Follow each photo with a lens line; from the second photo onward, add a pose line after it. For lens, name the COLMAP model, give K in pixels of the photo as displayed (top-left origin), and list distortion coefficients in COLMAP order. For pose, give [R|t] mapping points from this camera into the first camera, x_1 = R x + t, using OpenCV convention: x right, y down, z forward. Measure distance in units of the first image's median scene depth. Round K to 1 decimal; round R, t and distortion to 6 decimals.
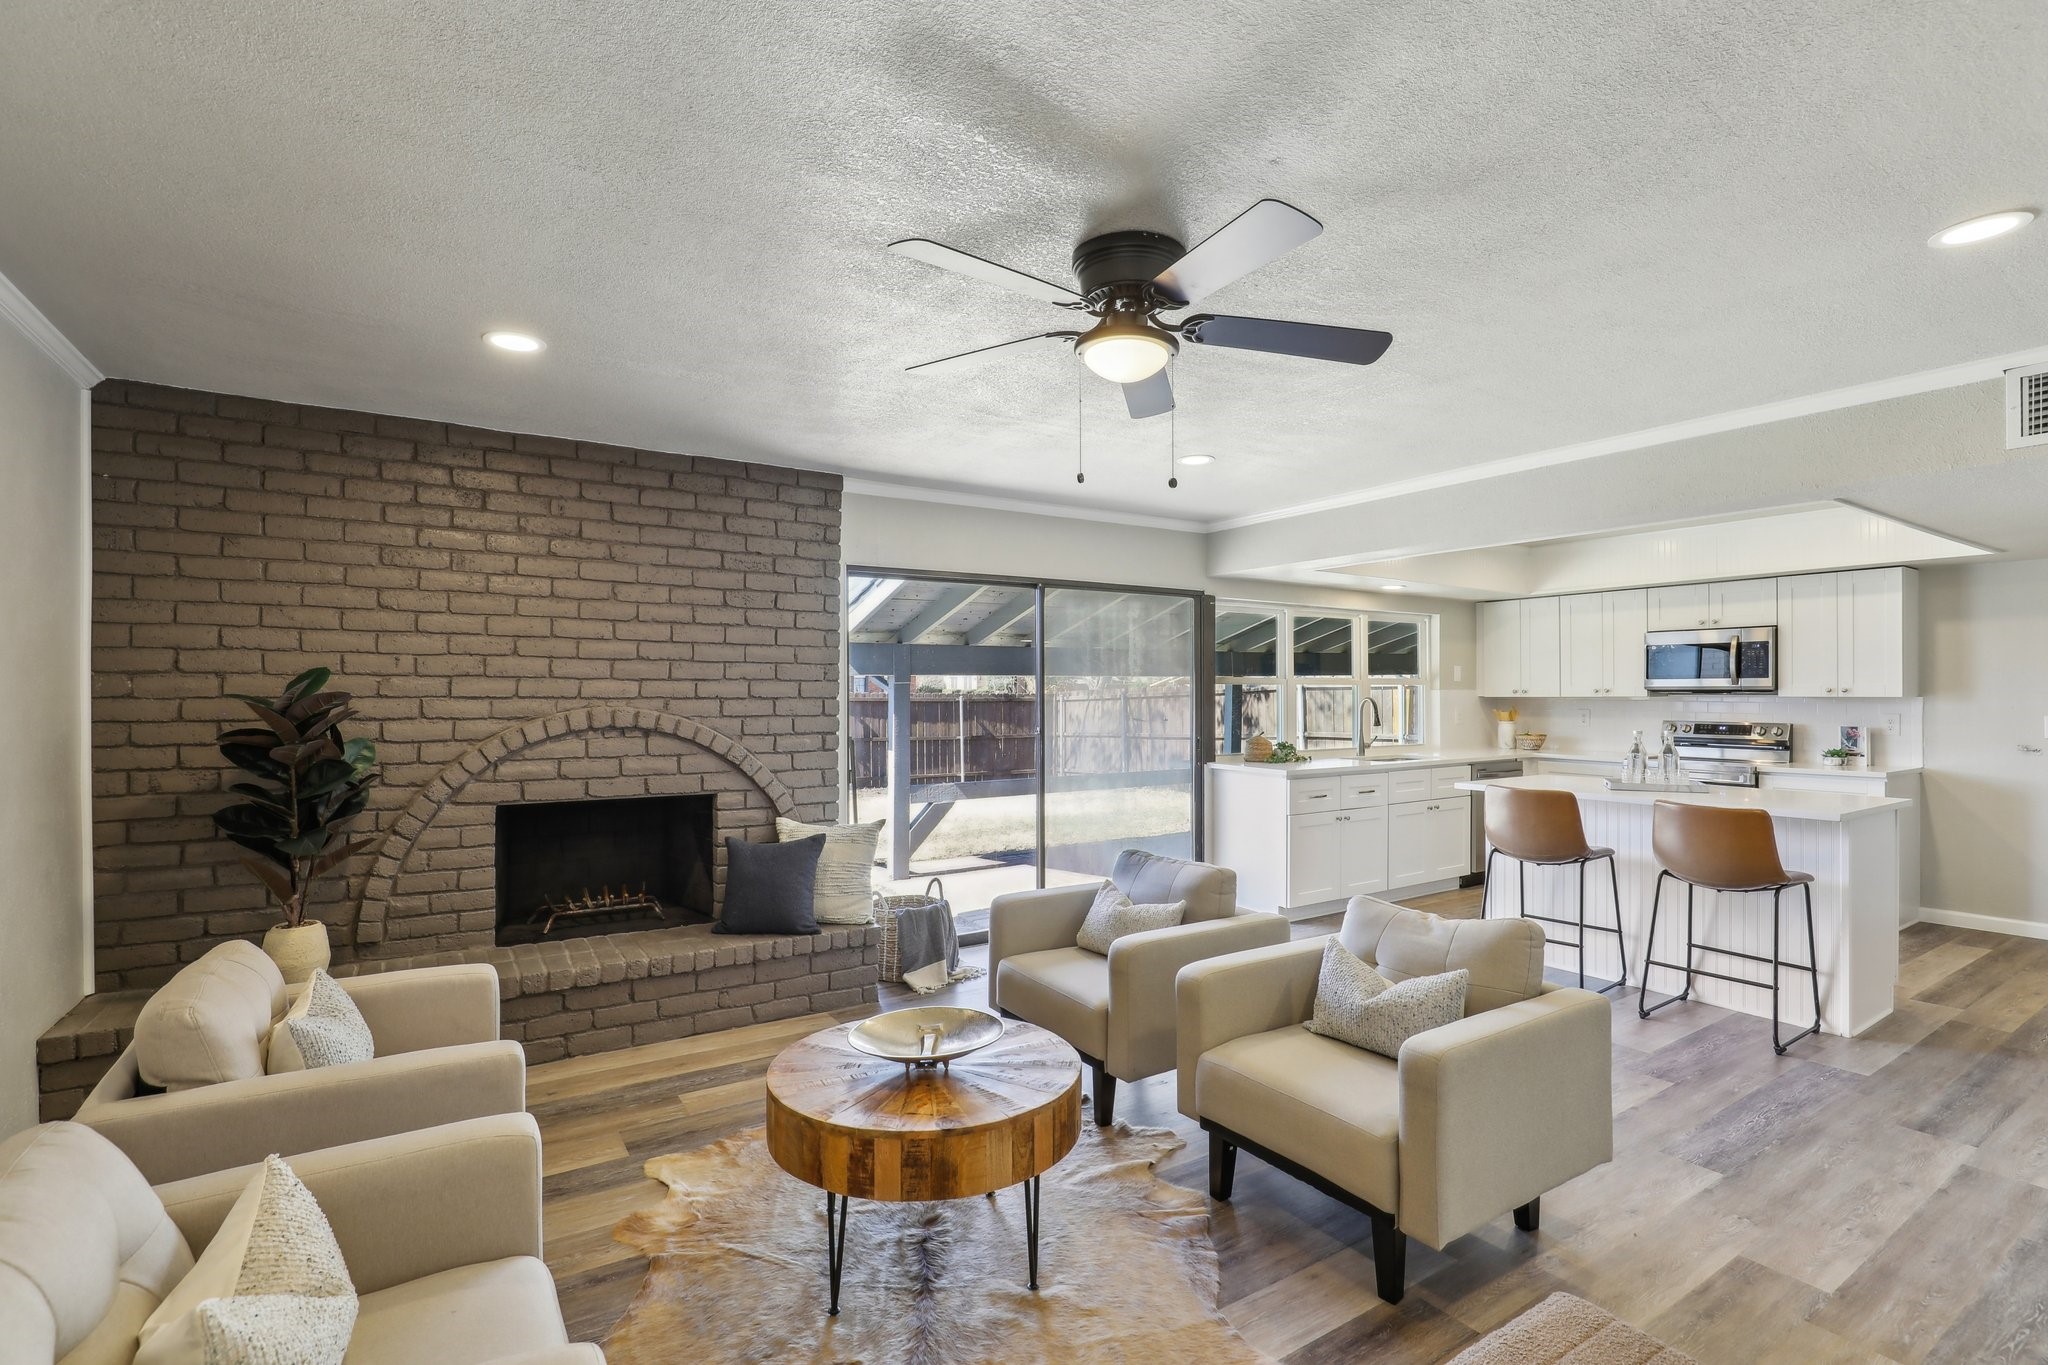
lens RADIAL K [[941.6, 0, 1029.2], [0, 941.6, 692.0], [0, 0, 1]] dist [-0.023836, 0.007182]
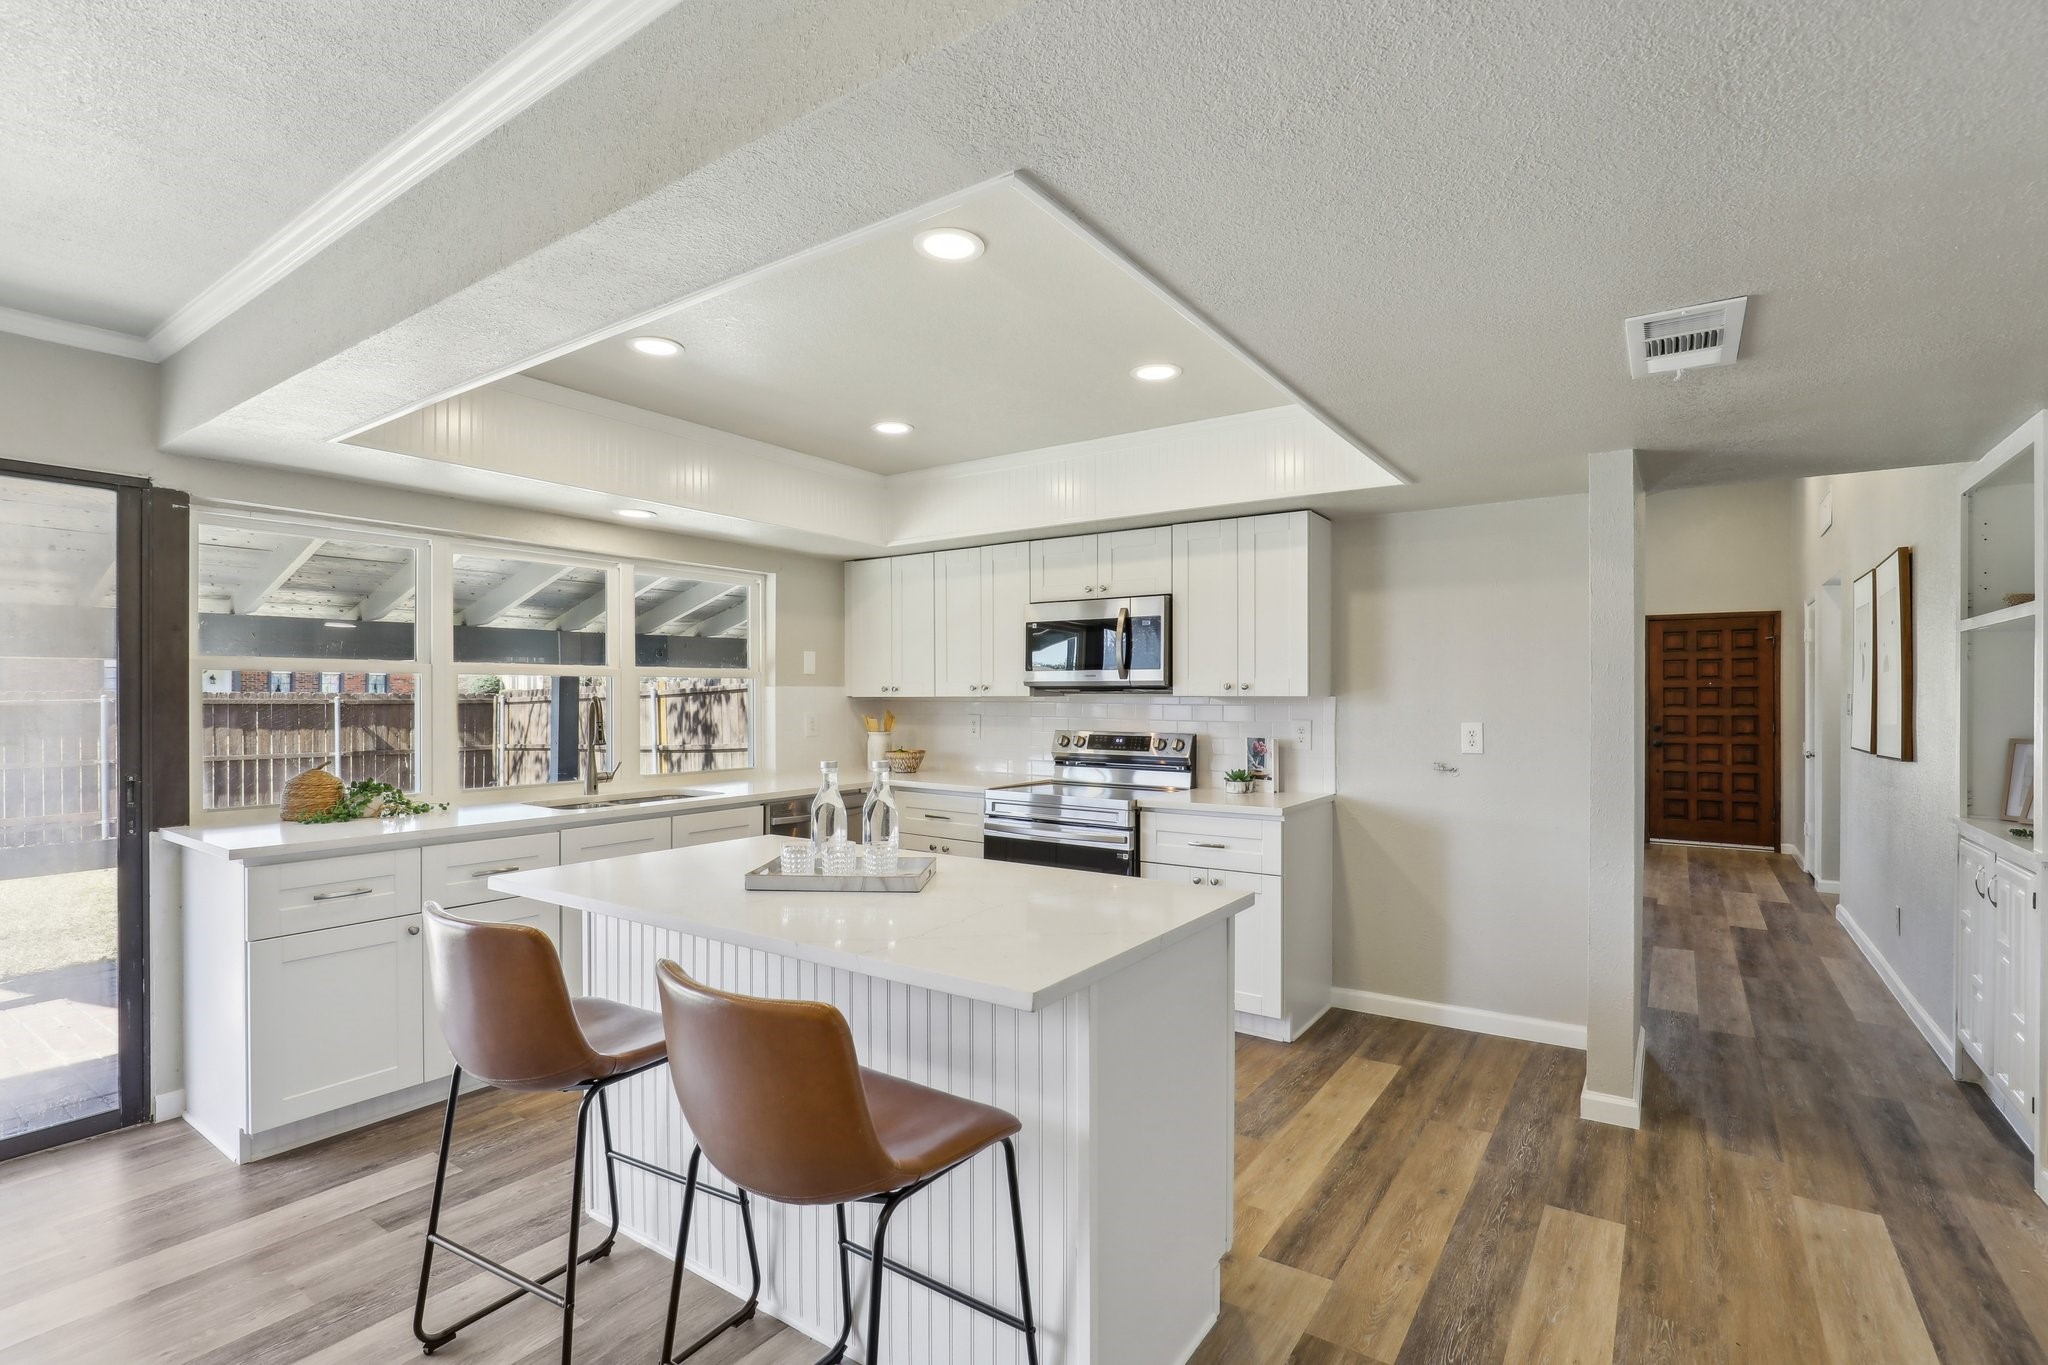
lens RADIAL K [[941.6, 0, 1030.2], [0, 941.6, 698.5], [0, 0, 1]] dist [-0.023836, 0.007182]
pose [[0.926116, 0.000781, 0.377238, 0.623990], [-0.002617, 0.999987, 0.004354, 0.005617], [-0.377229, -0.005020, 0.926106, 0.548654]]
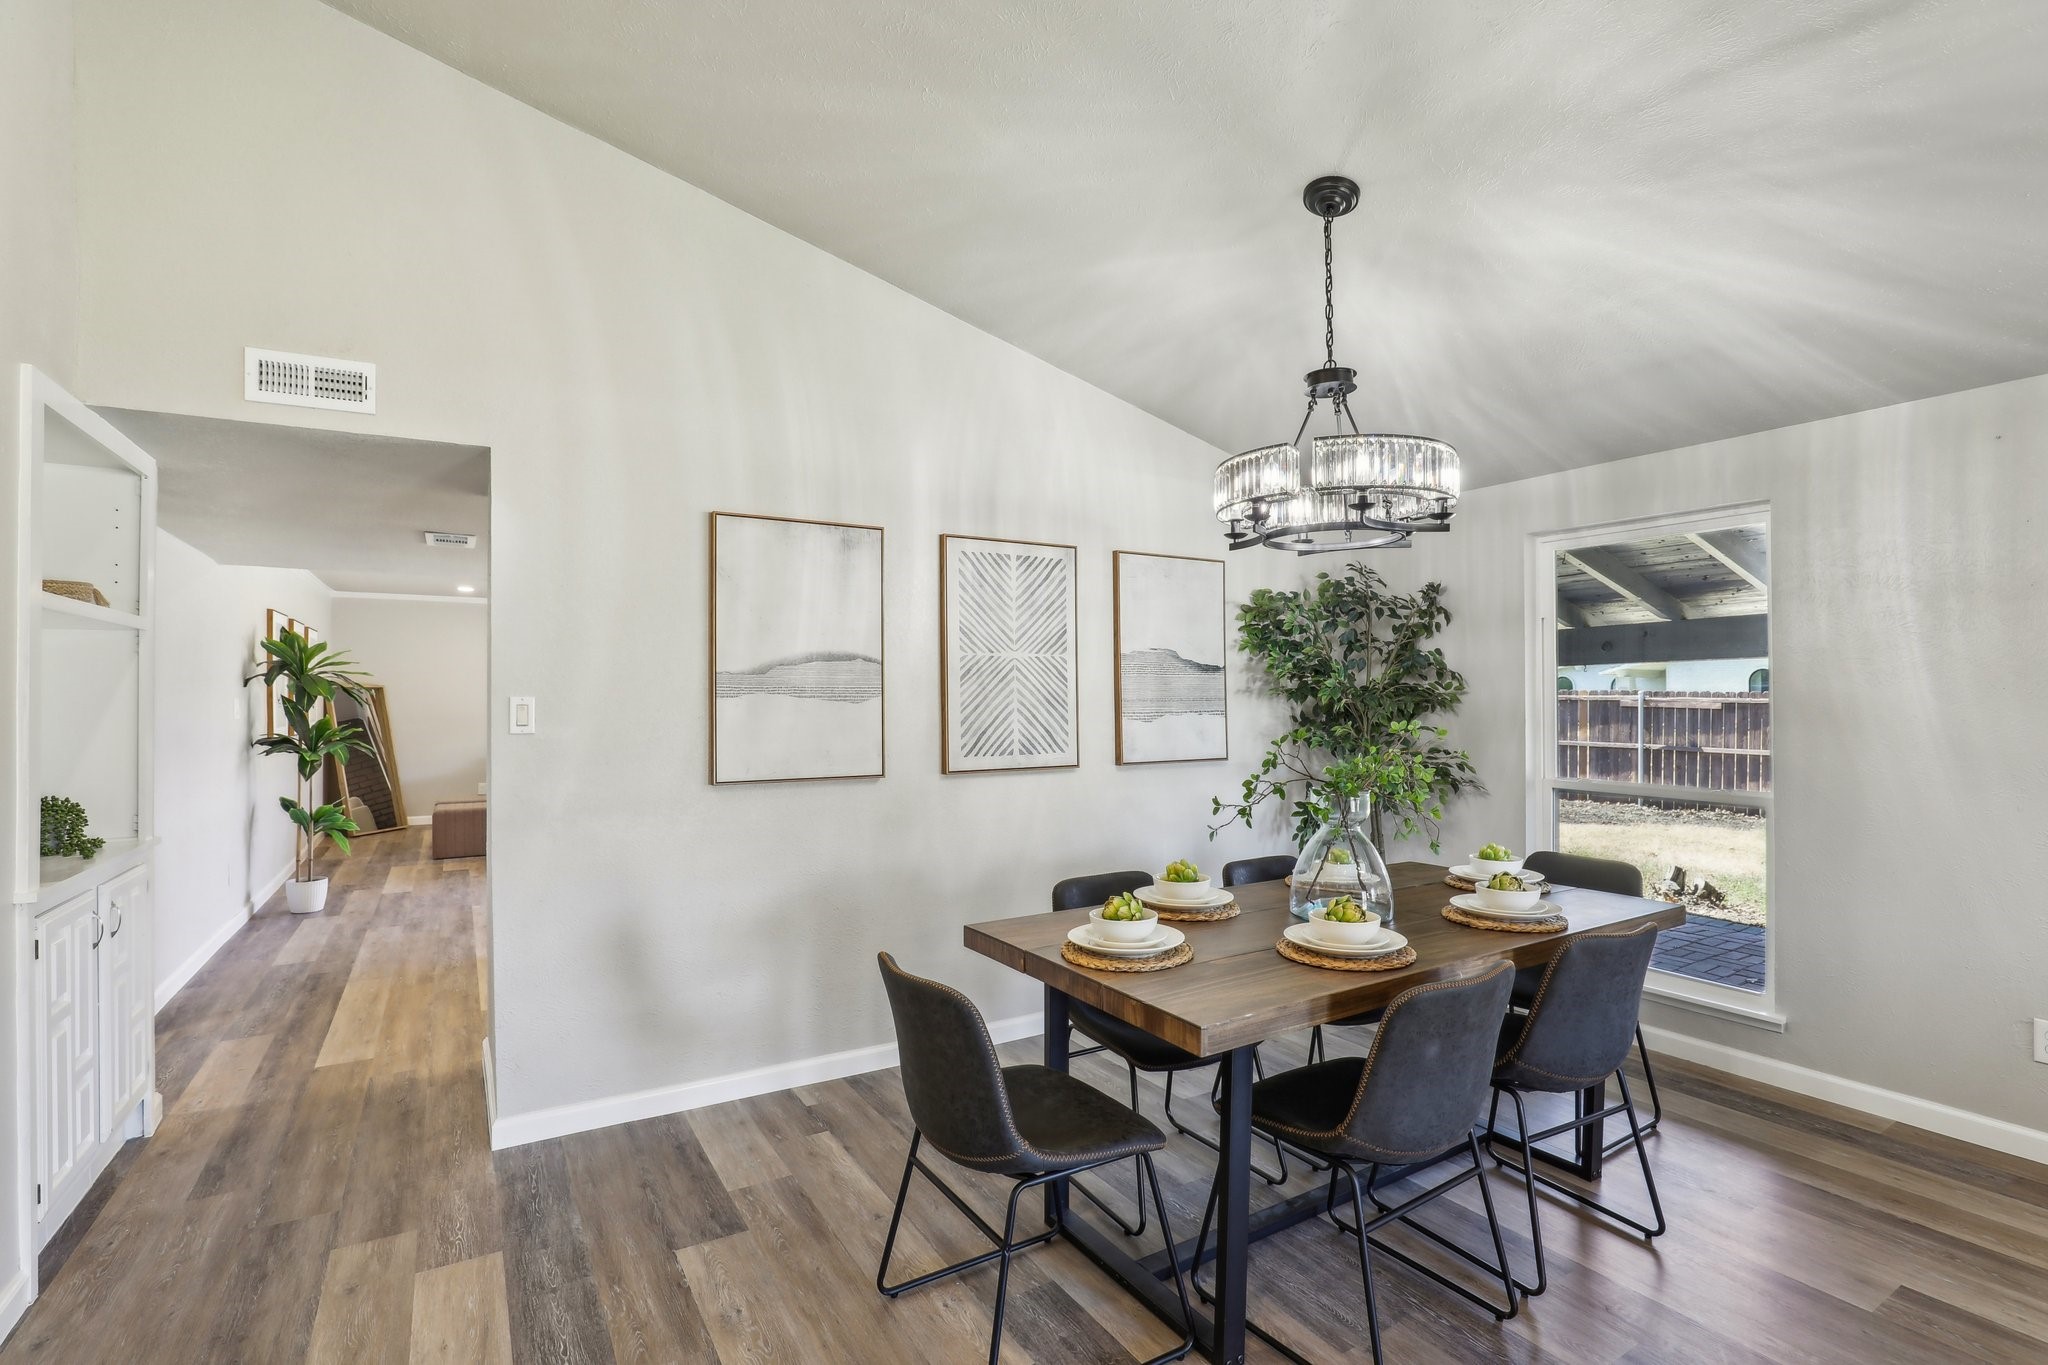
lens RADIAL K [[941.6, 0, 1020.0], [0, 941.6, 691.5], [0, 0, 1]] dist [-0.023836, 0.007182]
pose [[-0.034839, -0.005433, -0.999378, 2.103332], [0.007785, 0.999953, -0.005708, 0.005987], [0.999363, -0.007979, -0.034795, 1.515473]]
